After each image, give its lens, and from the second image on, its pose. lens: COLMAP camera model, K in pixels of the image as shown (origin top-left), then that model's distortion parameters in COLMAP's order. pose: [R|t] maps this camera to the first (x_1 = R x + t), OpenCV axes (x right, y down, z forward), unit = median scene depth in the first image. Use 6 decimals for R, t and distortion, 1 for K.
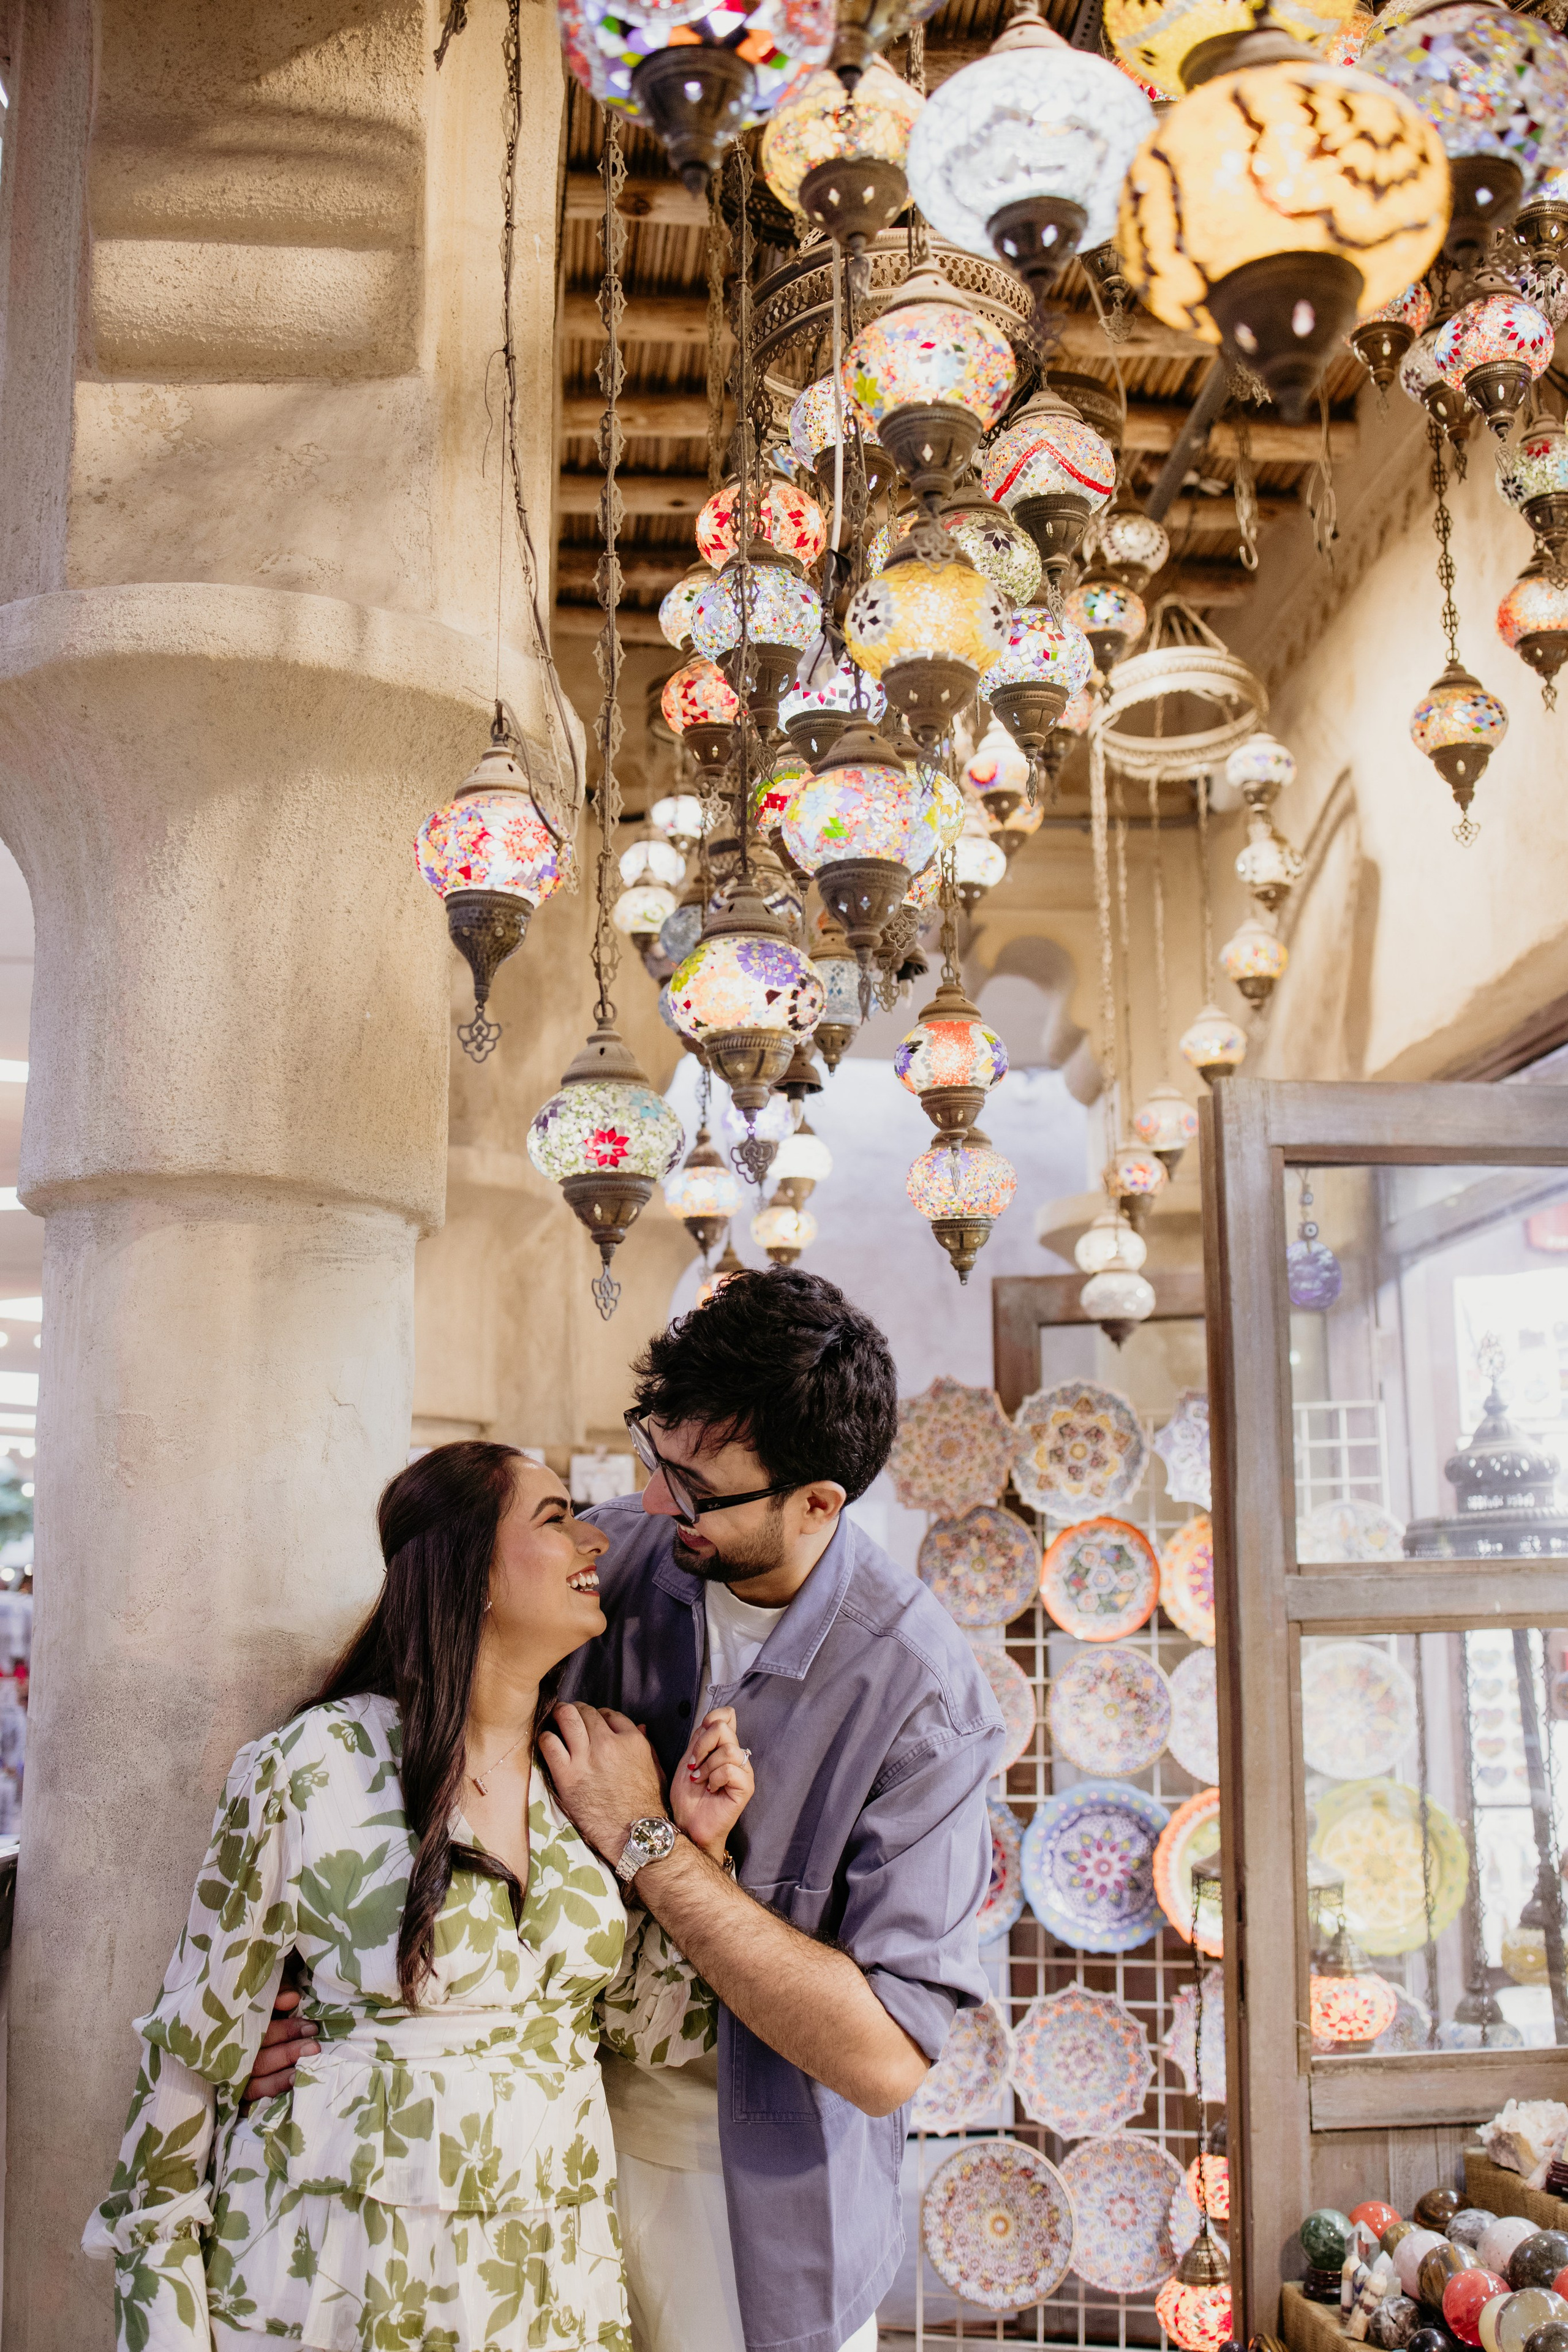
lens RADIAL K [[2394.0, 0, 780.1], [0, 2394.0, 1184.3], [0, 0, 1]] dist [-0.053245, 0.002209]
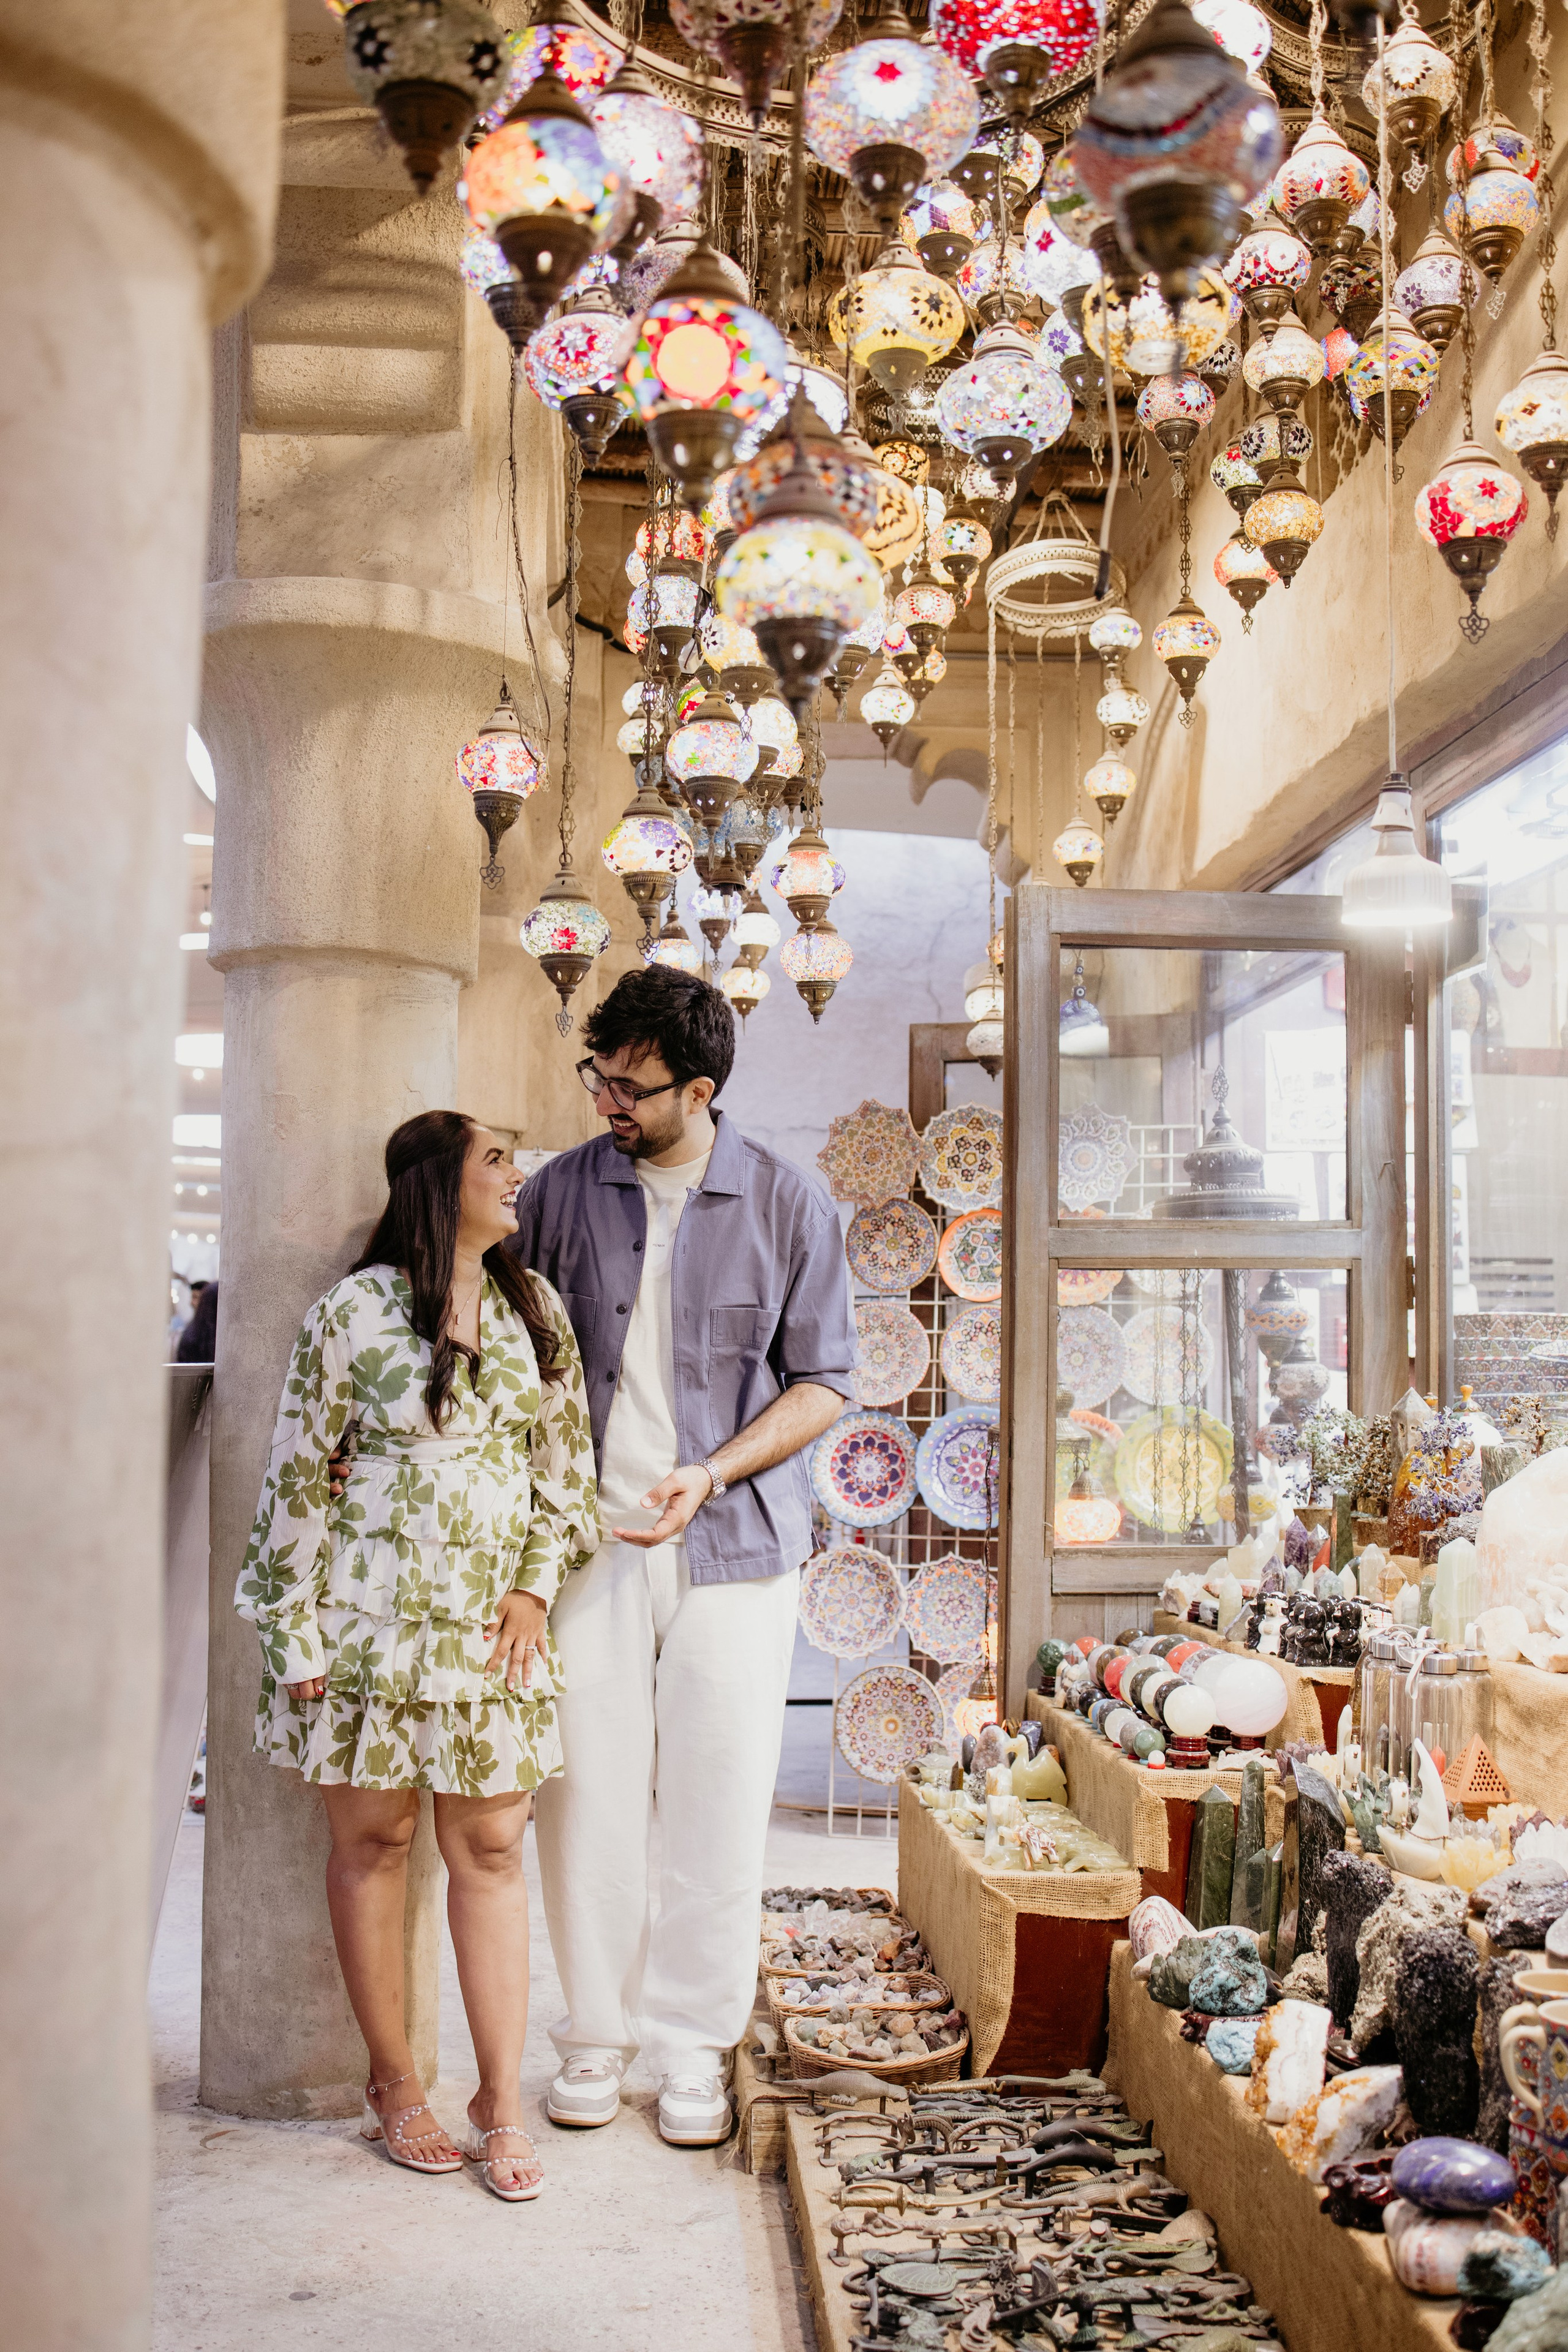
lens RADIAL K [[2262.1, 0, 782.3], [0, 2262.1, 1186.9], [0, 0, 1]] dist [-0.071521, 0.035564]
pose [[0.999761, 0.017311, -0.013326, 0.070014], [-0.015753, 0.993889, 0.109255, -0.011252], [0.015136, -0.109019, 0.993924, -0.412734]]
